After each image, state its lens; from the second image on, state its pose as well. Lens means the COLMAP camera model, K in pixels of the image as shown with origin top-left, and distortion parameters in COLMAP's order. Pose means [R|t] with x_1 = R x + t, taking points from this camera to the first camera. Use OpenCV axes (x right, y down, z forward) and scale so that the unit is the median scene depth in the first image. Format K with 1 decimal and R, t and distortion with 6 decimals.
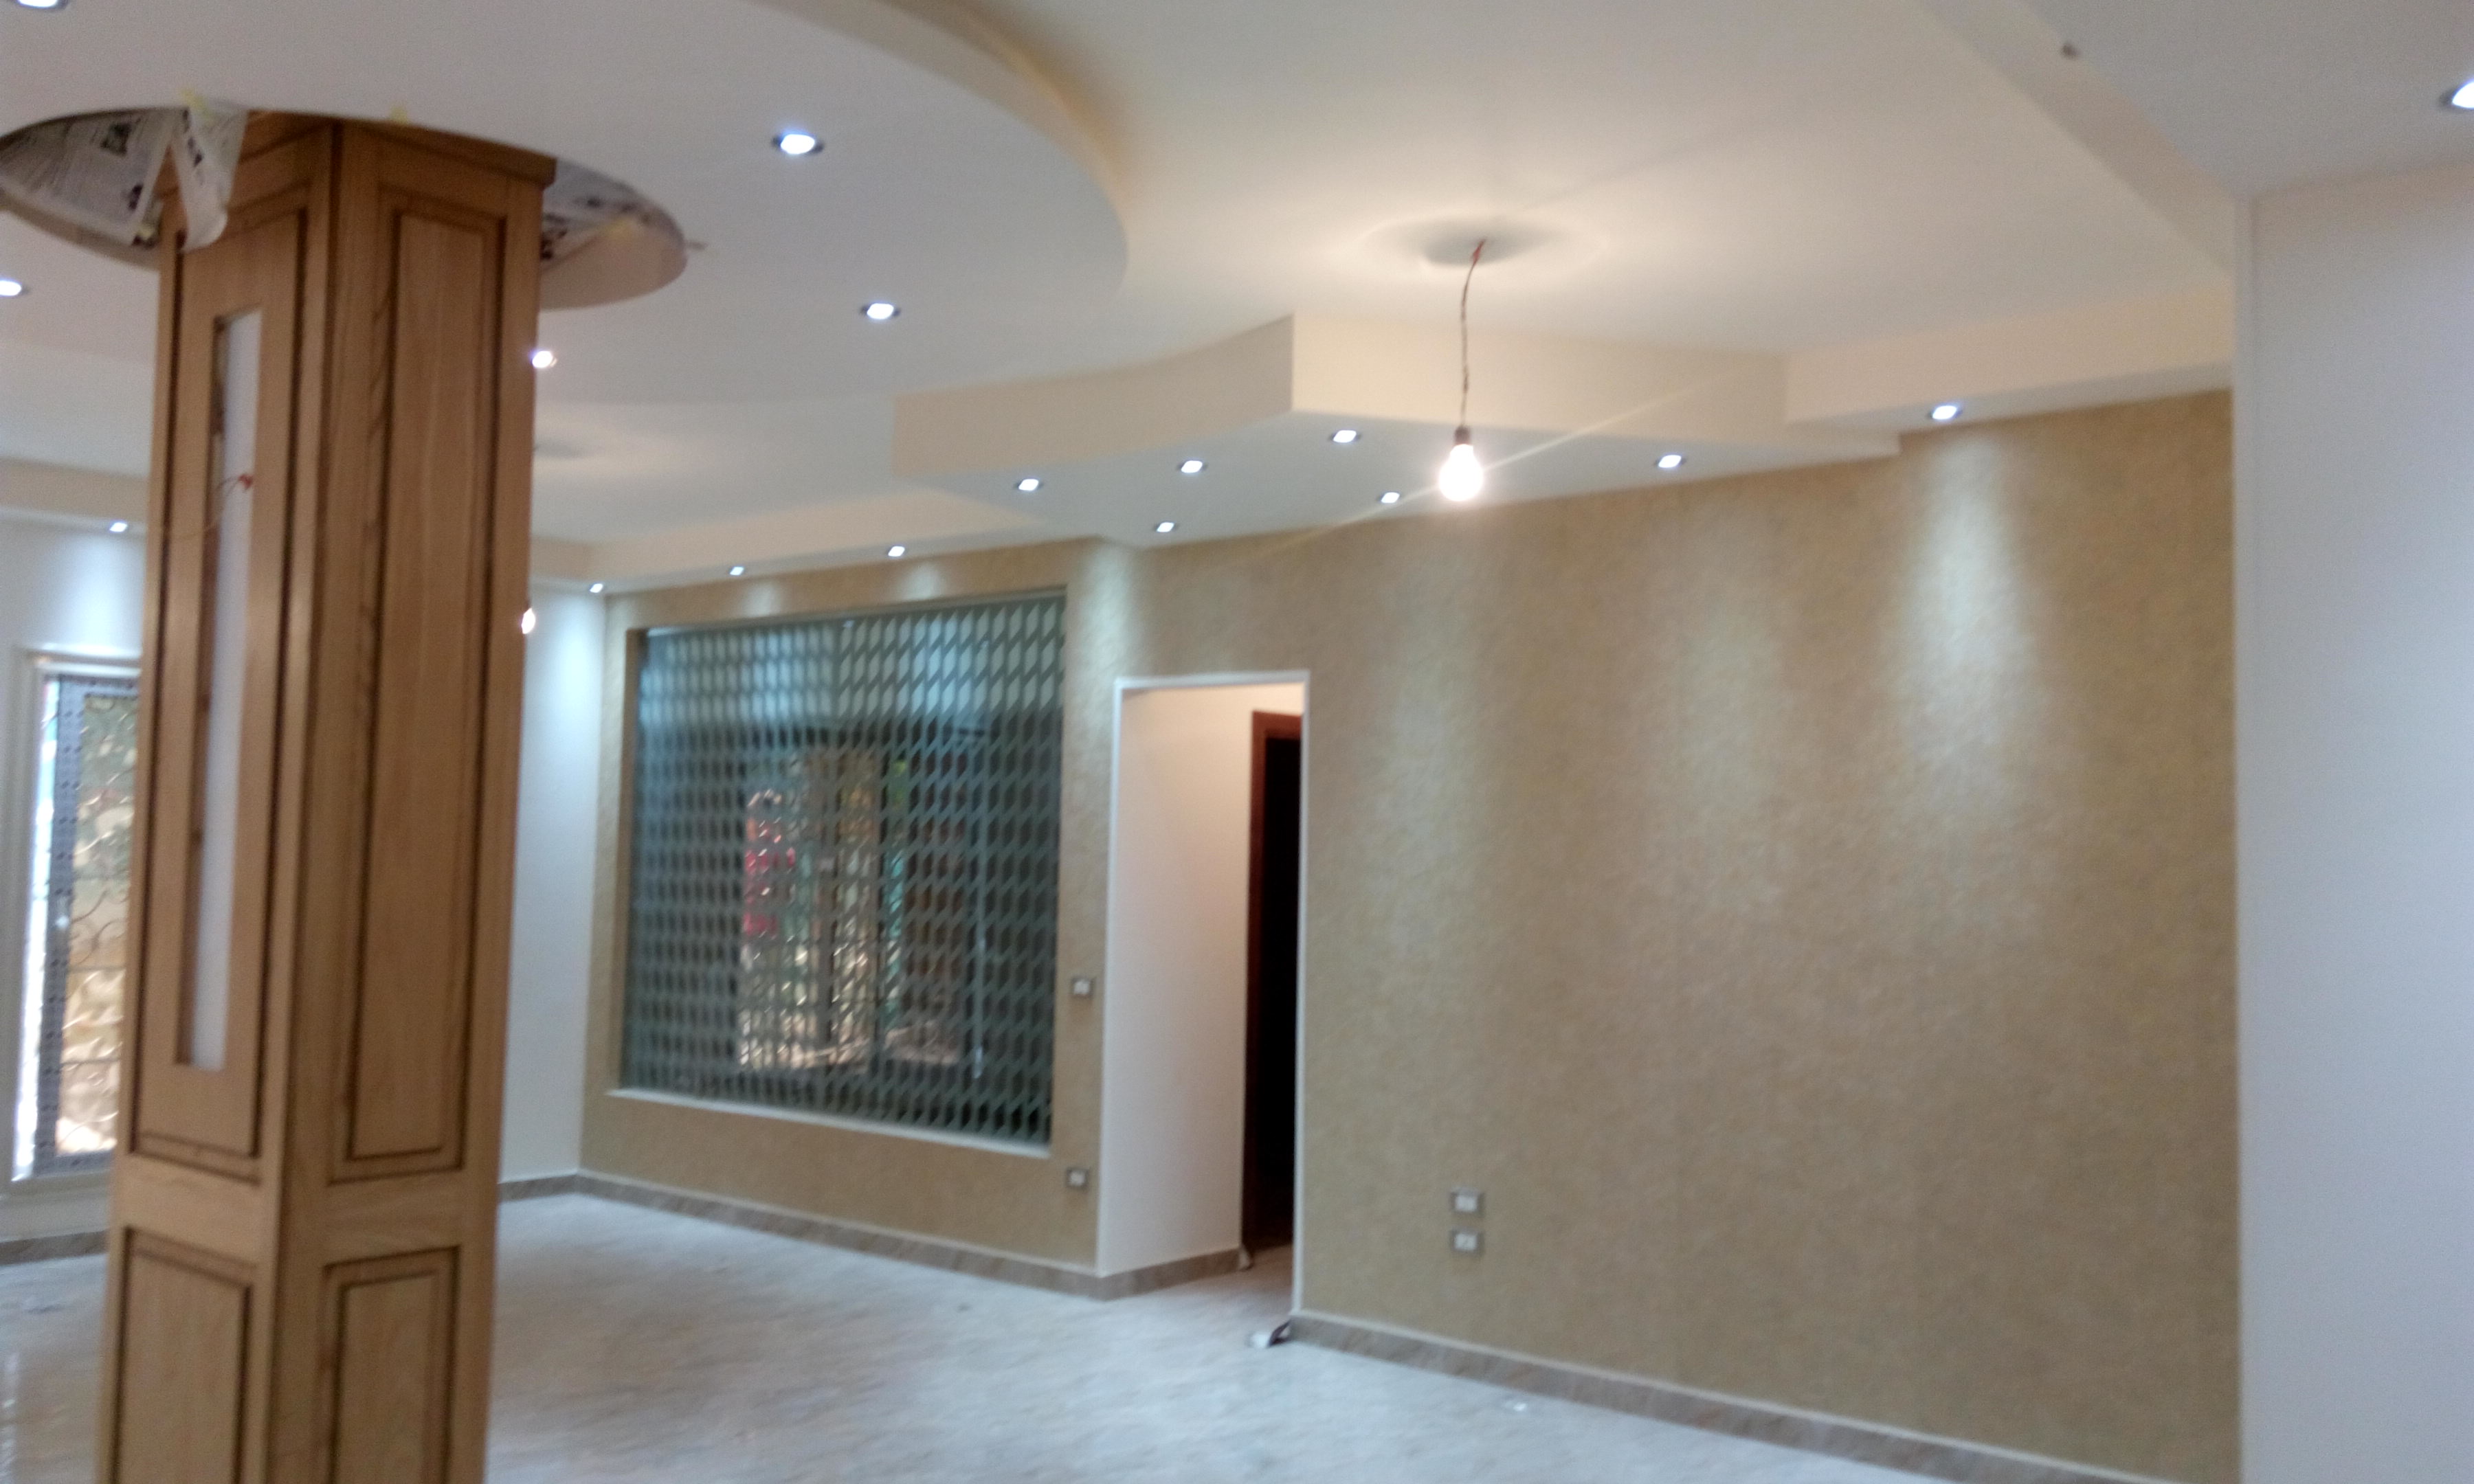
lens RADIAL K [[2017.6, 0, 1237.3], [0, 2017.6, 673.4], [0, 0, 1]] dist [0.131949, -0.195208]
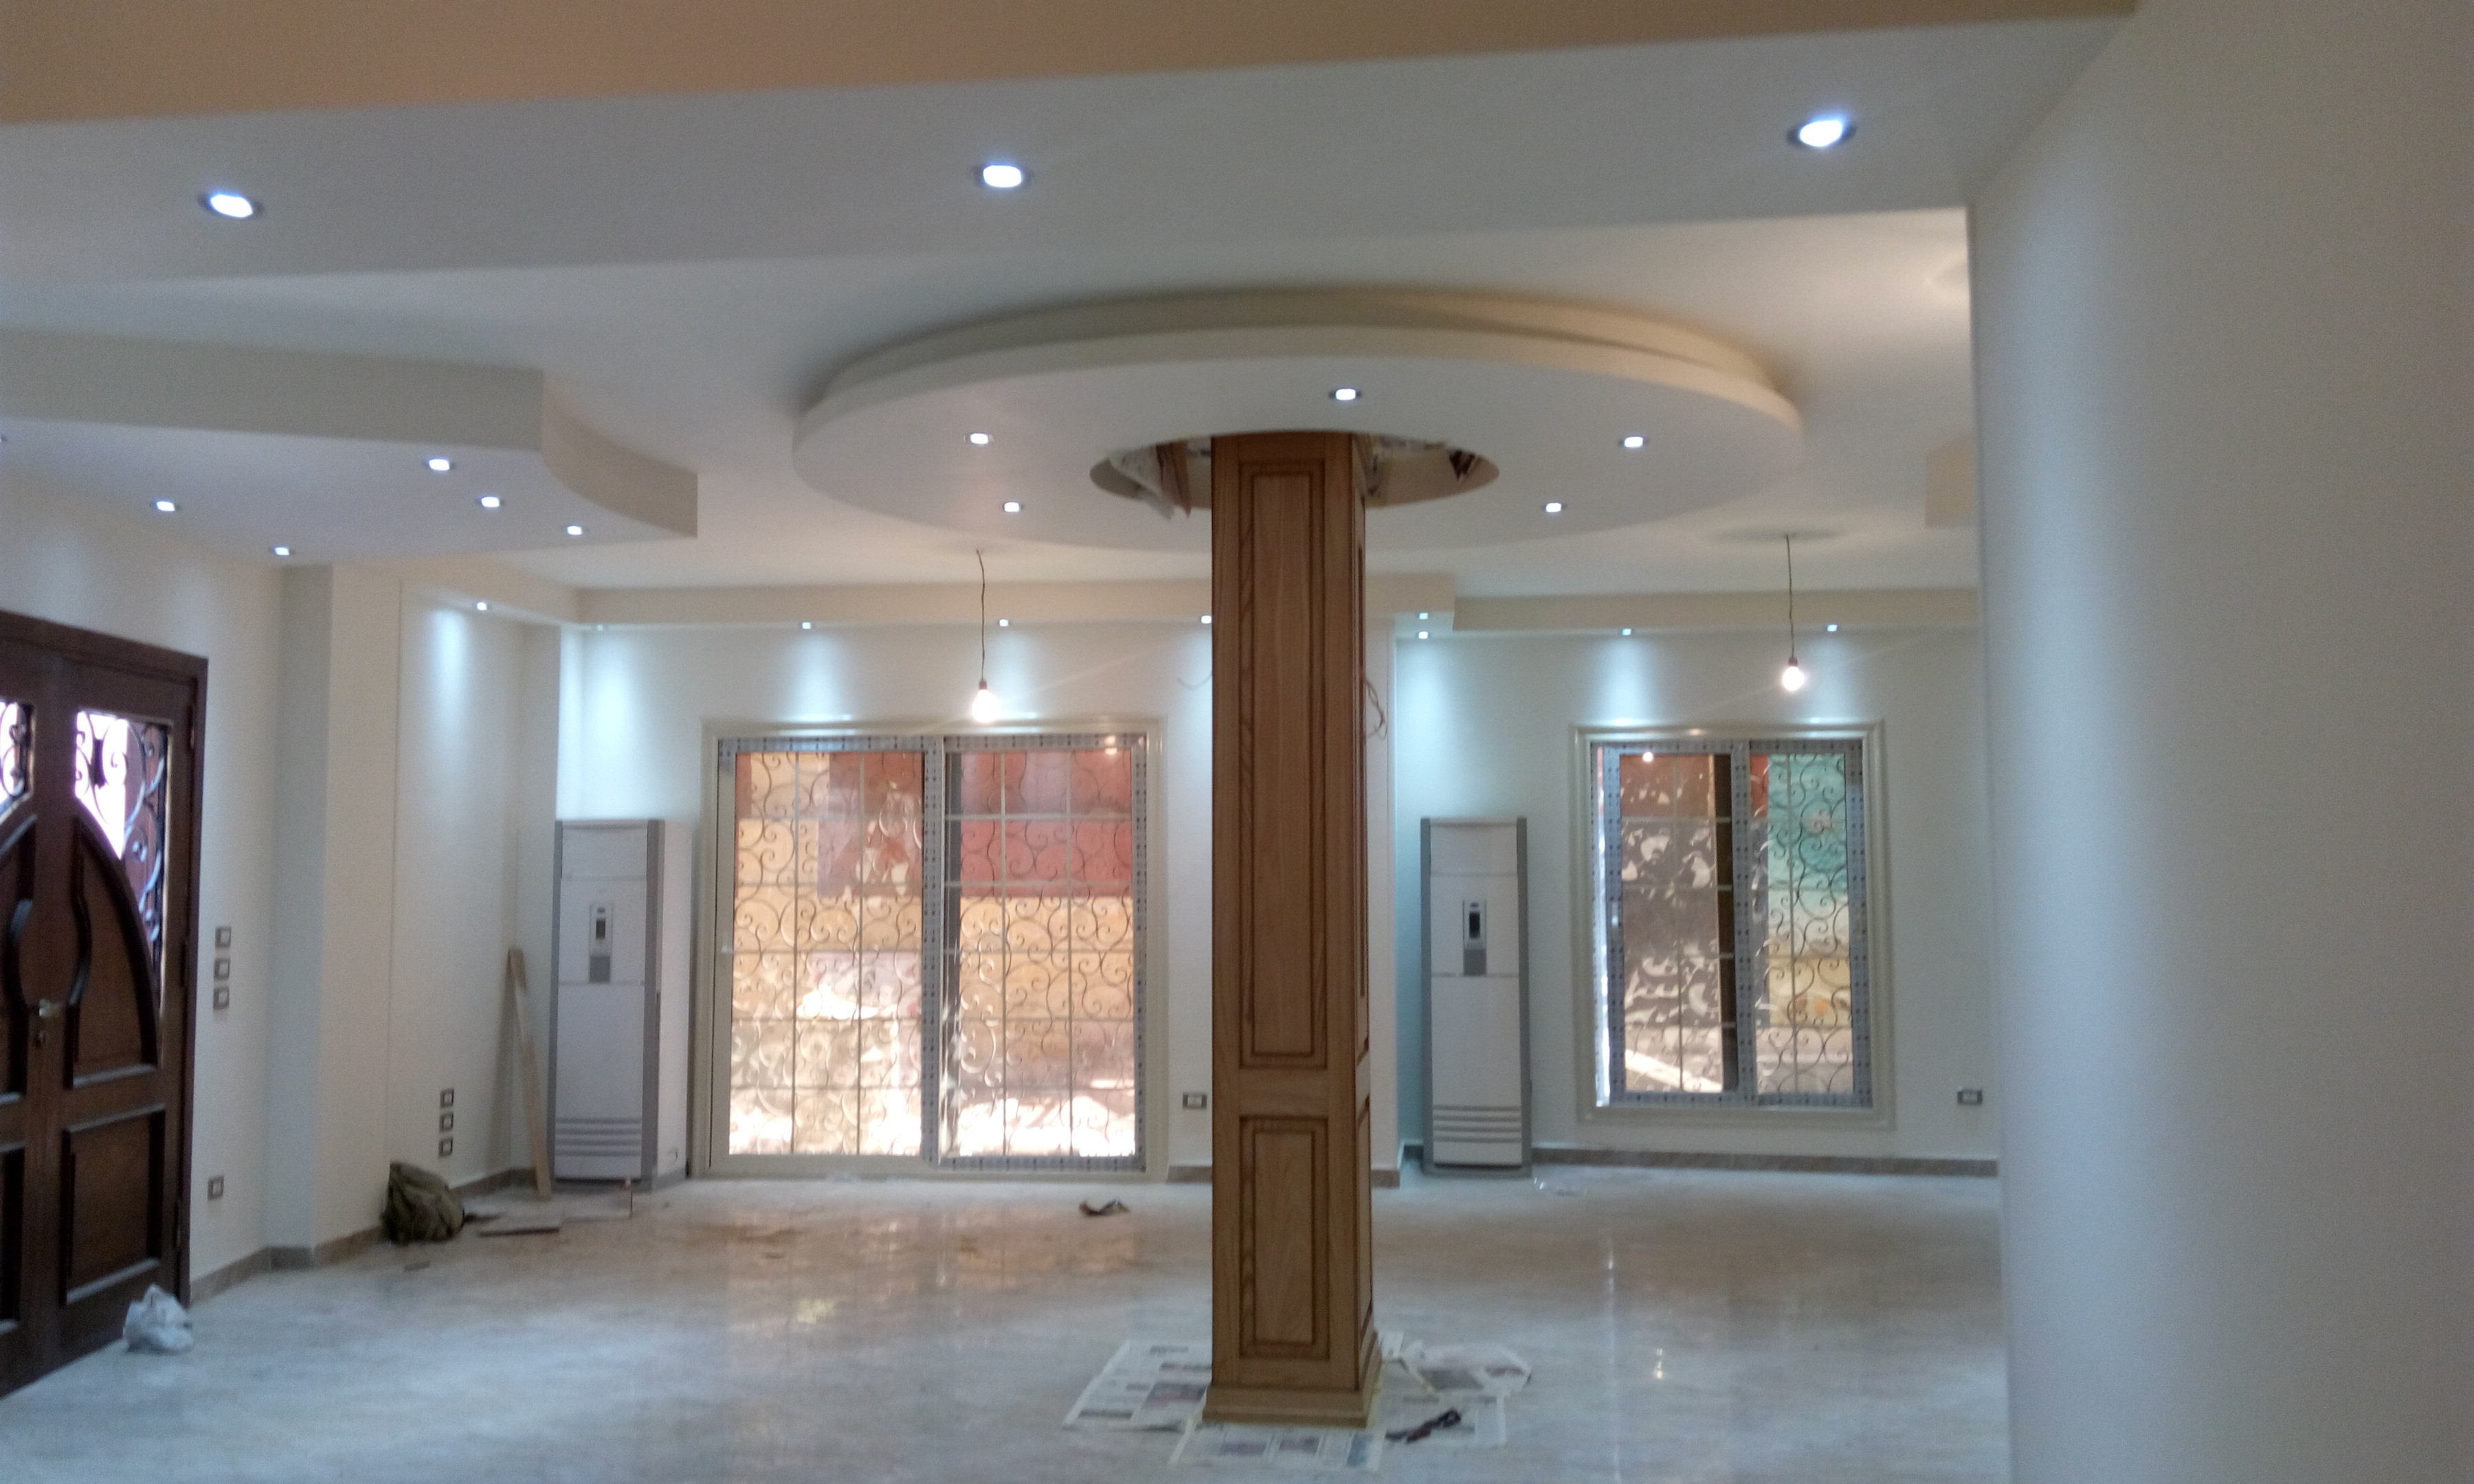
lens RADIAL K [[2017.6, 0, 1237.3], [0, 2017.6, 673.4], [0, 0, 1]] dist [0.131949, -0.195208]
pose [[0.532046, -0.096009, -0.841254, 0.437191], [0.088239, 0.994428, -0.057683, 0.010891], [0.842105, -0.043541, 0.537553, 0.056844]]
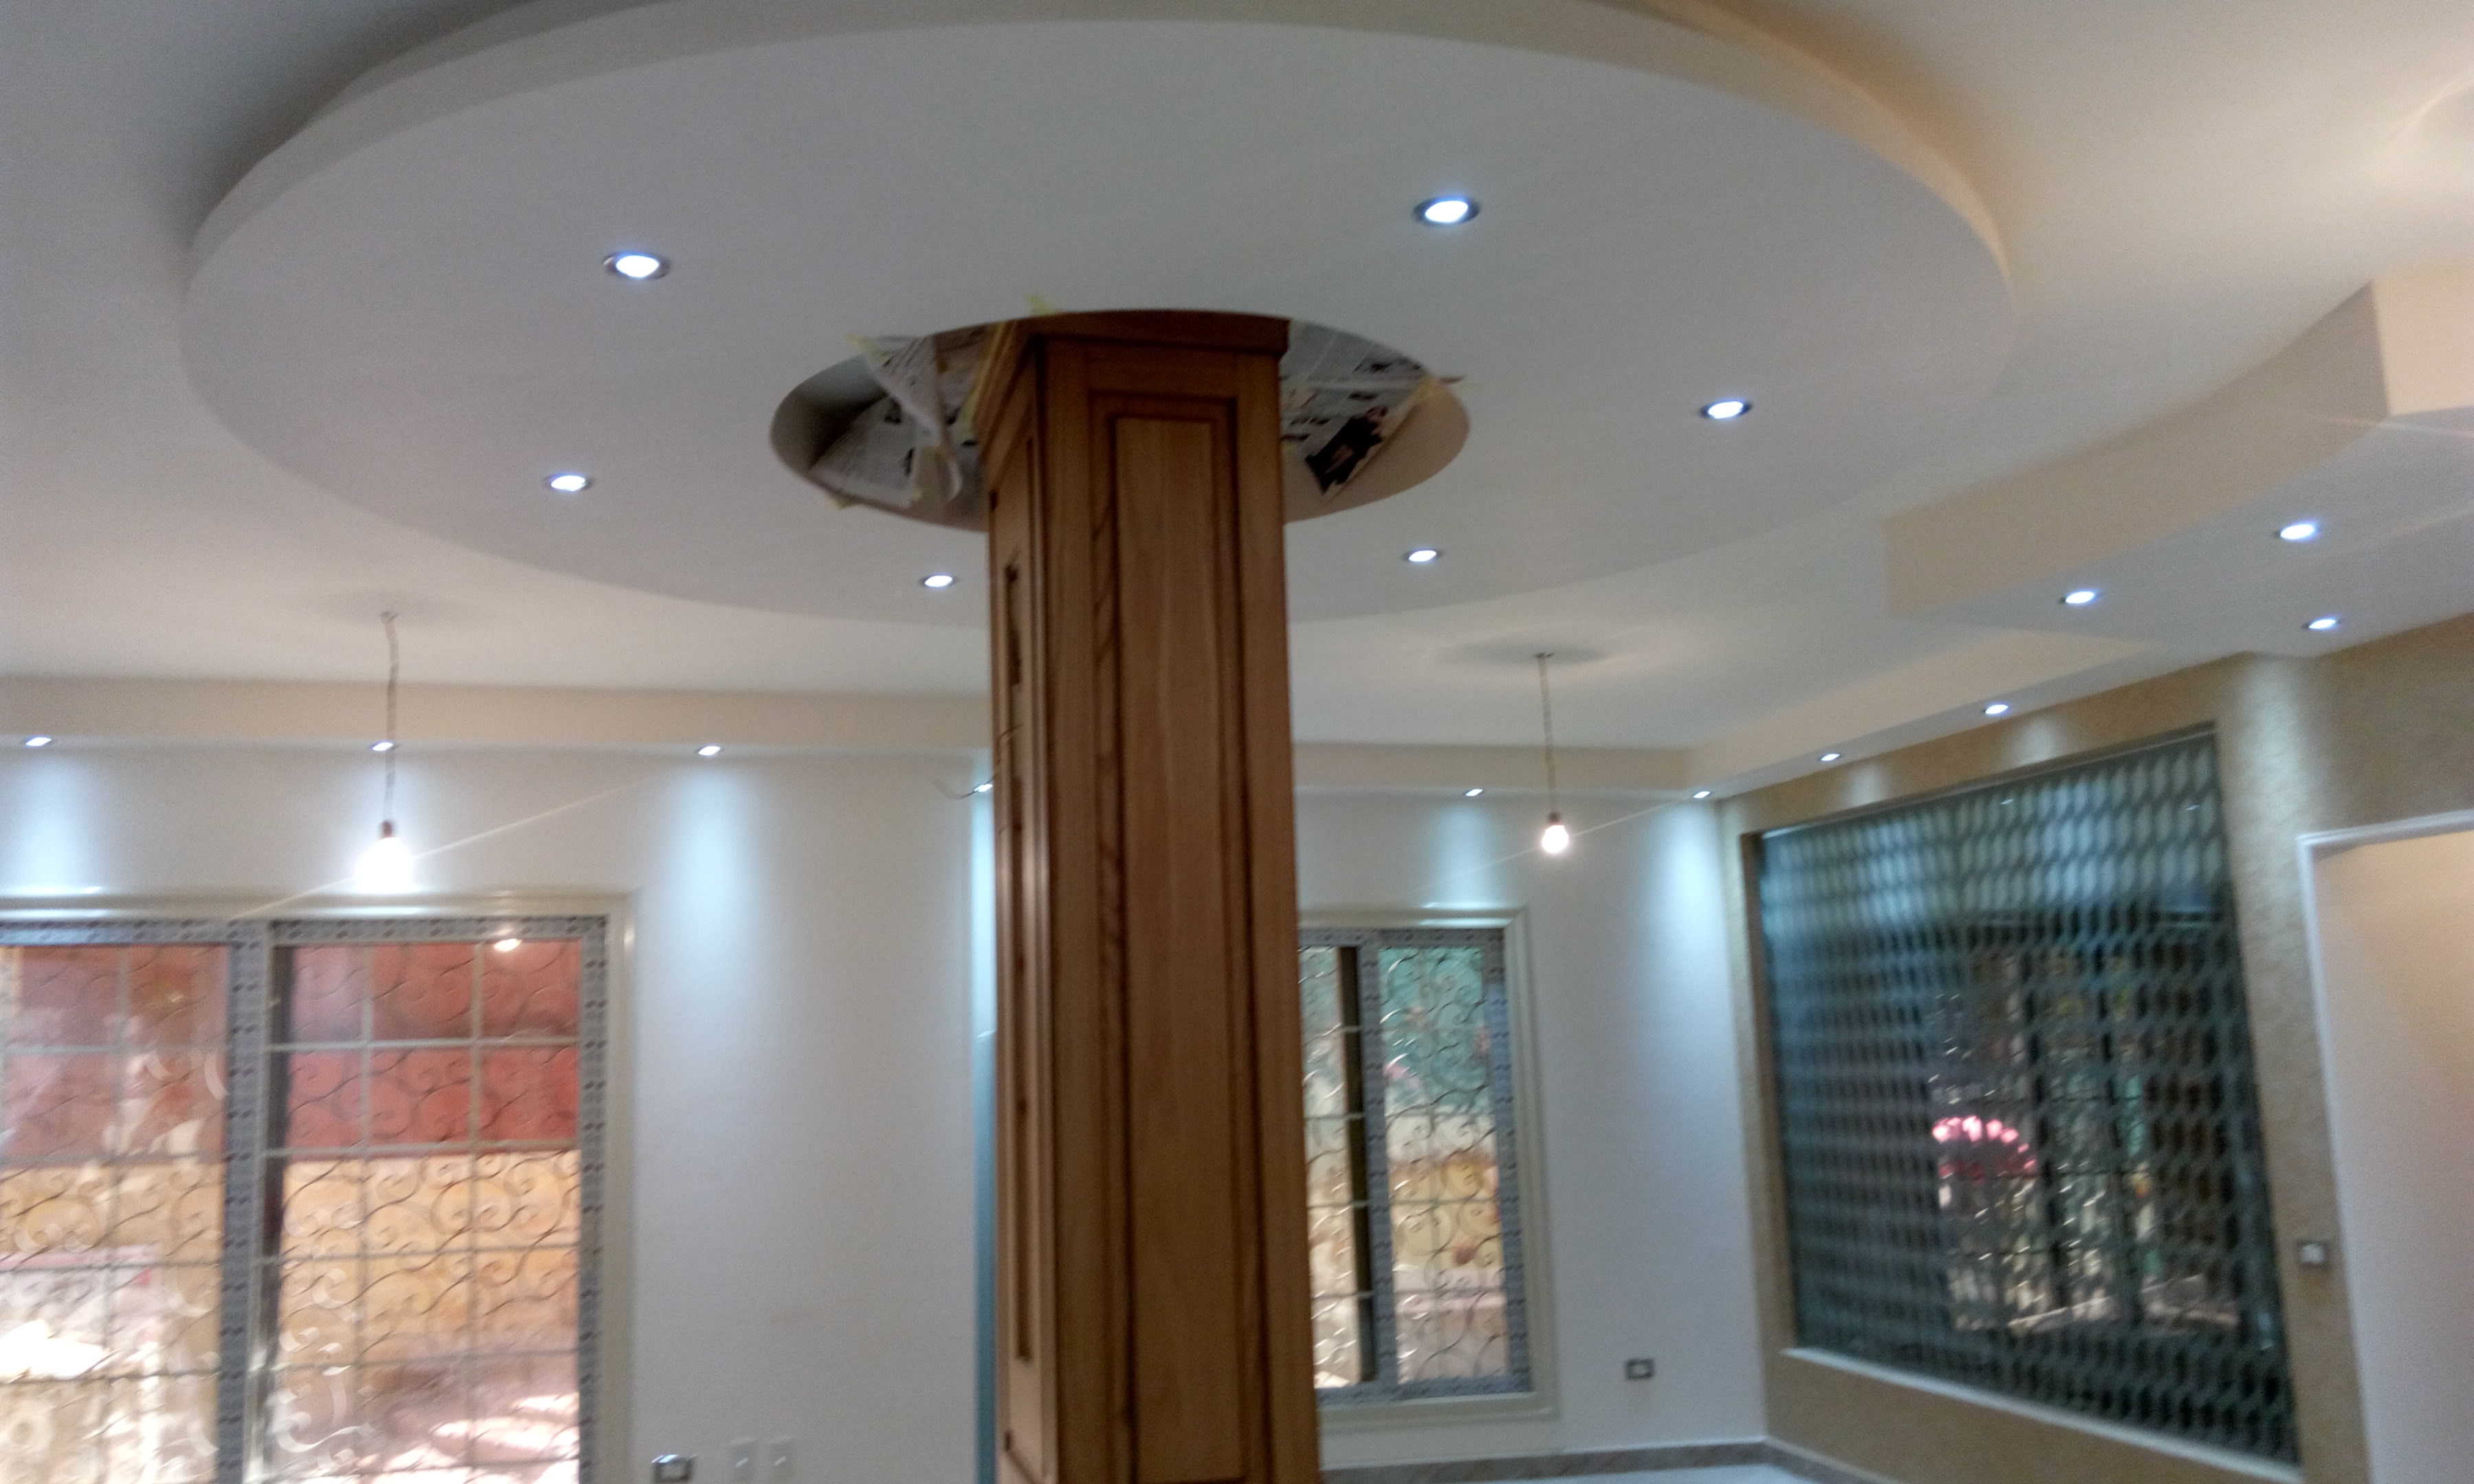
lens RADIAL K [[1986.8, 0, 1218.4], [0, 1986.8, 706.9], [0, 0, 1]] dist [0.121120, -0.185678]
pose [[0.797694, -0.143527, -0.585733, 0.063740], [0.092313, 0.988880, -0.116594, 0.006108], [0.595954, 0.038935, 0.802074, 0.150116]]
